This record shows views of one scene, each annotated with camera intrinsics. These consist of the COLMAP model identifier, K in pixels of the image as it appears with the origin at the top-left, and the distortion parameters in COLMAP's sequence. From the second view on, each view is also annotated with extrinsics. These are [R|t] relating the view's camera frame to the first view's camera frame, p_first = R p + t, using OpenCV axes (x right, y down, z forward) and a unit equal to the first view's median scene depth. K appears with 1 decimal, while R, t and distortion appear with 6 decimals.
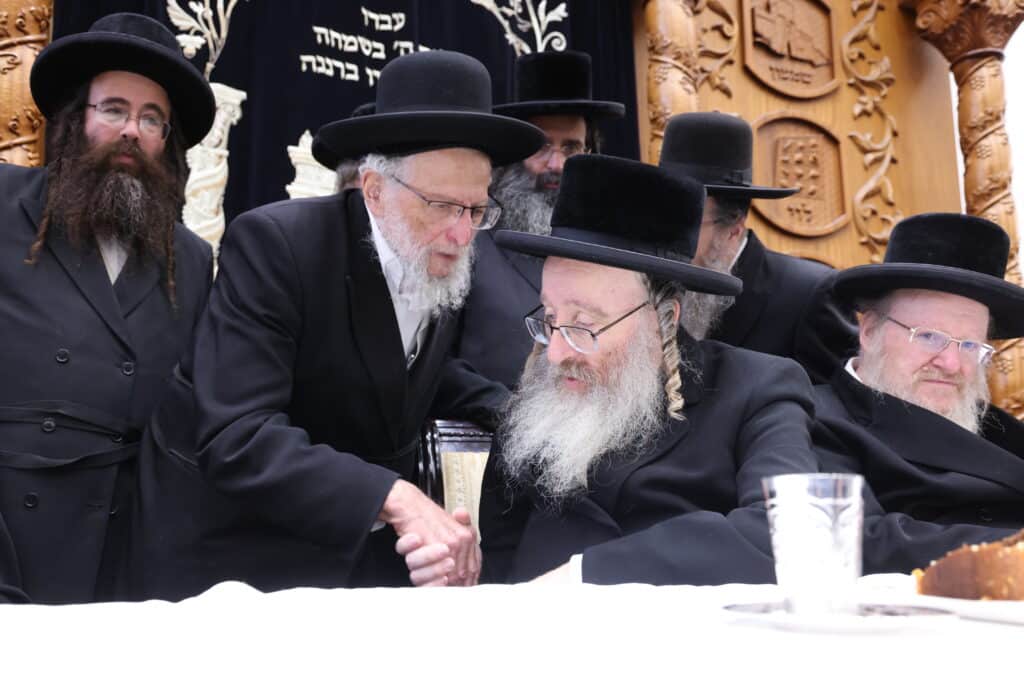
lens RADIAL K [[900.7, 0, 515.7], [0, 900.7, 345.0], [0, 0, 1]] dist [-0.031195, 0.102910]
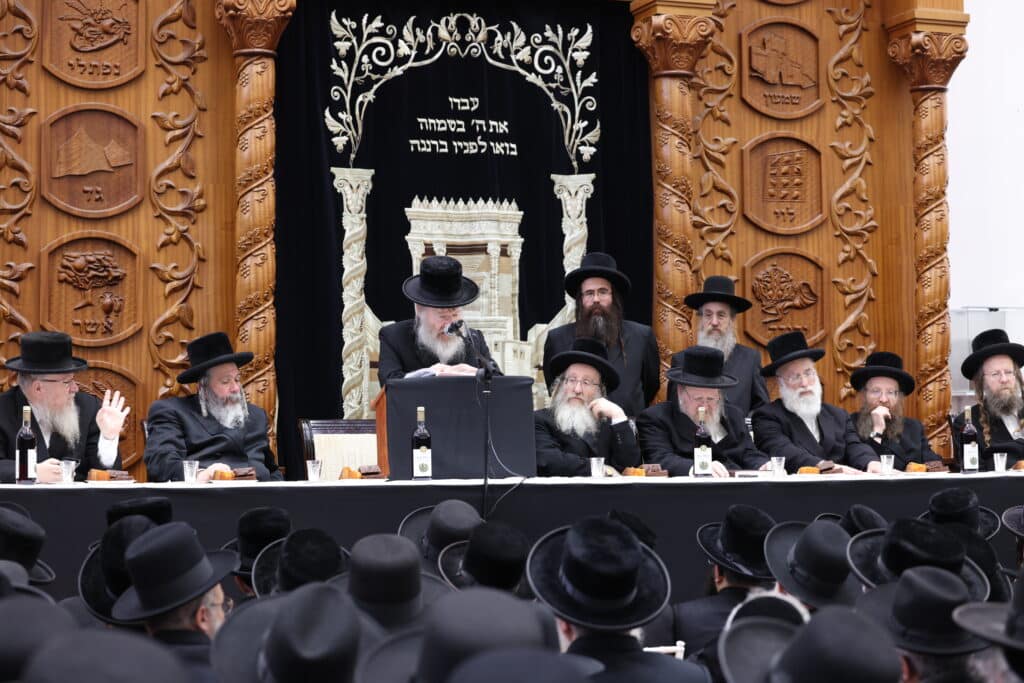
lens RADIAL K [[2066.6, 0, 480.7], [0, 2066.6, 310.9], [0, 0, 1]] dist [-0.314298, 0.000000]
pose [[0.998728, -0.003702, -0.050284, 0.036752], [0.010413, 0.990945, 0.133865, -0.443500], [0.049333, -0.134219, 0.989723, -2.083463]]
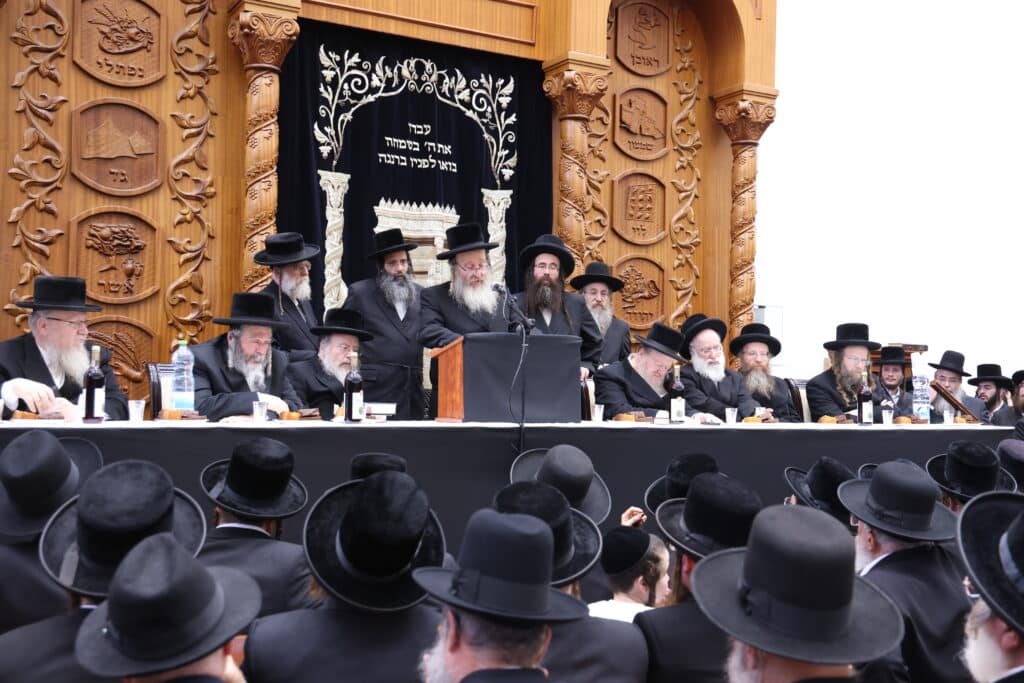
lens RADIAL K [[1151.4, 0, 519.1], [0, 1151.4, 341.8], [0, 0, 1]] dist [0.036394, 0.000000]
pose [[0.985890, 0.028794, 0.164897, -0.301191], [-0.053565, 0.987564, 0.147811, -0.275388], [-0.158590, -0.154558, 0.975172, -1.285438]]
